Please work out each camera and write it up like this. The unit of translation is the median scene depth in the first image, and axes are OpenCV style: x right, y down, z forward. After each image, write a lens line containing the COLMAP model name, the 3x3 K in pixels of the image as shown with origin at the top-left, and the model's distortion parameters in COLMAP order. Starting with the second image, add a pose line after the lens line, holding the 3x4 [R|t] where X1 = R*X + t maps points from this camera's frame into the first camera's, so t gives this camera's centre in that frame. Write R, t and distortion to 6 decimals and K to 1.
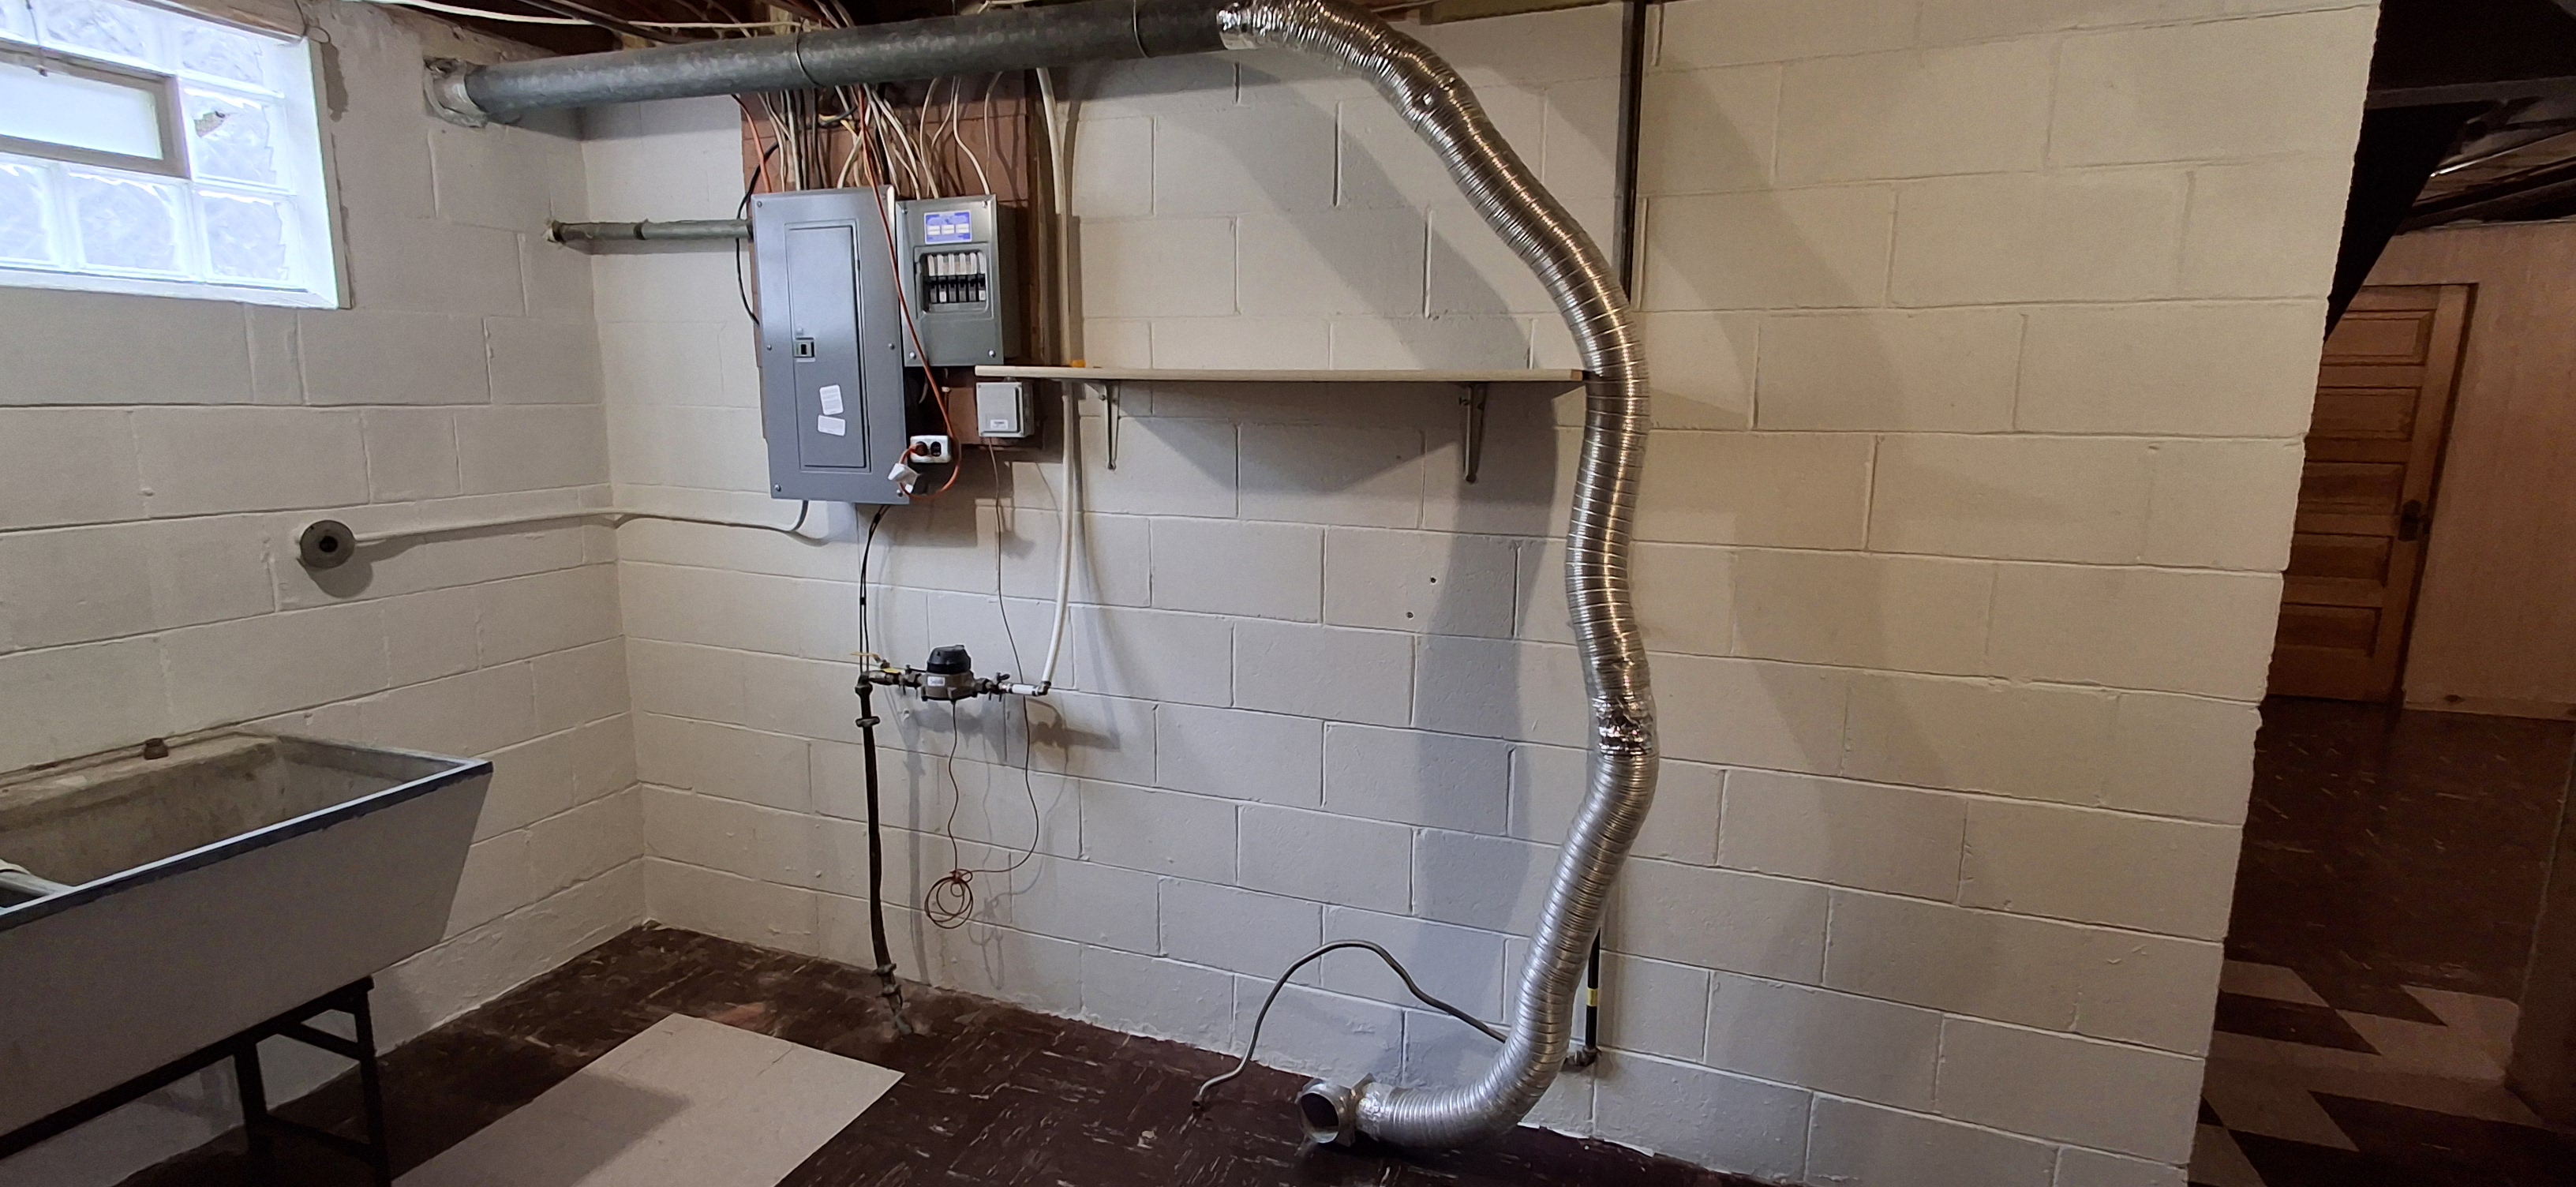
lens RADIAL K [[1173.4, 0, 1293.9], [0, 1173.4, 583.7], [0, 0, 1]] dist [0.002297, 0.000719]
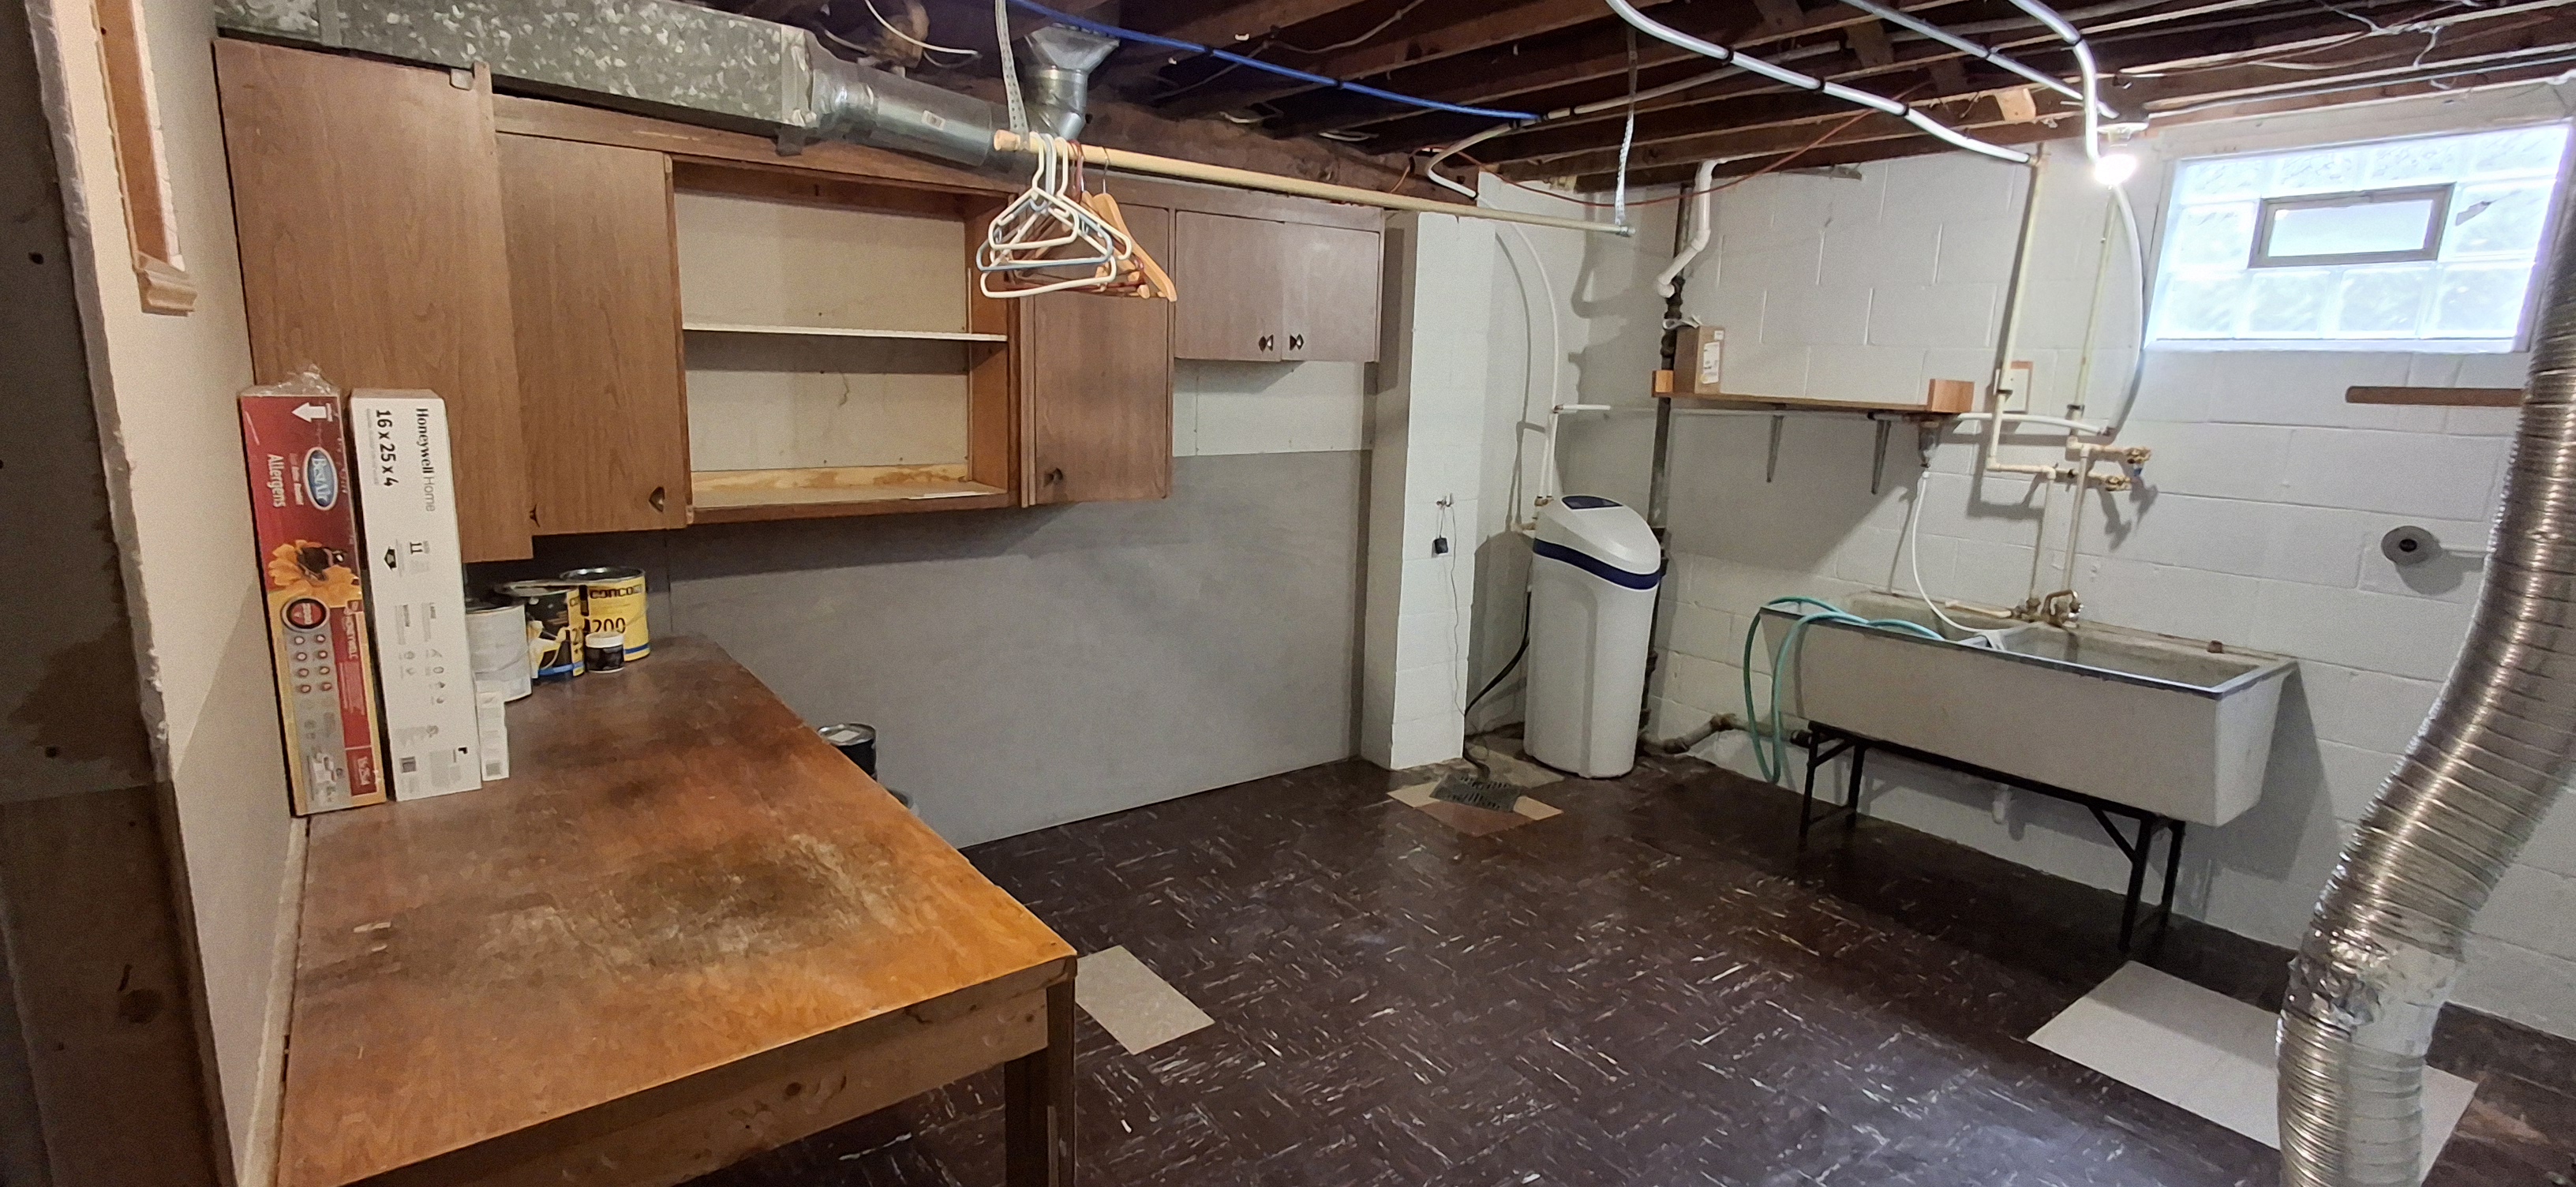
lens RADIAL K [[1173.4, 0, 1293.9], [0, 1173.4, 583.7], [0, 0, 1]] dist [0.002297, 0.000719]
pose [[-0.548598, 0.118772, -0.827607, 0.892510], [-0.175342, 0.951502, 0.252781, -0.108172], [0.817494, 0.283789, -0.501166, 0.716025]]
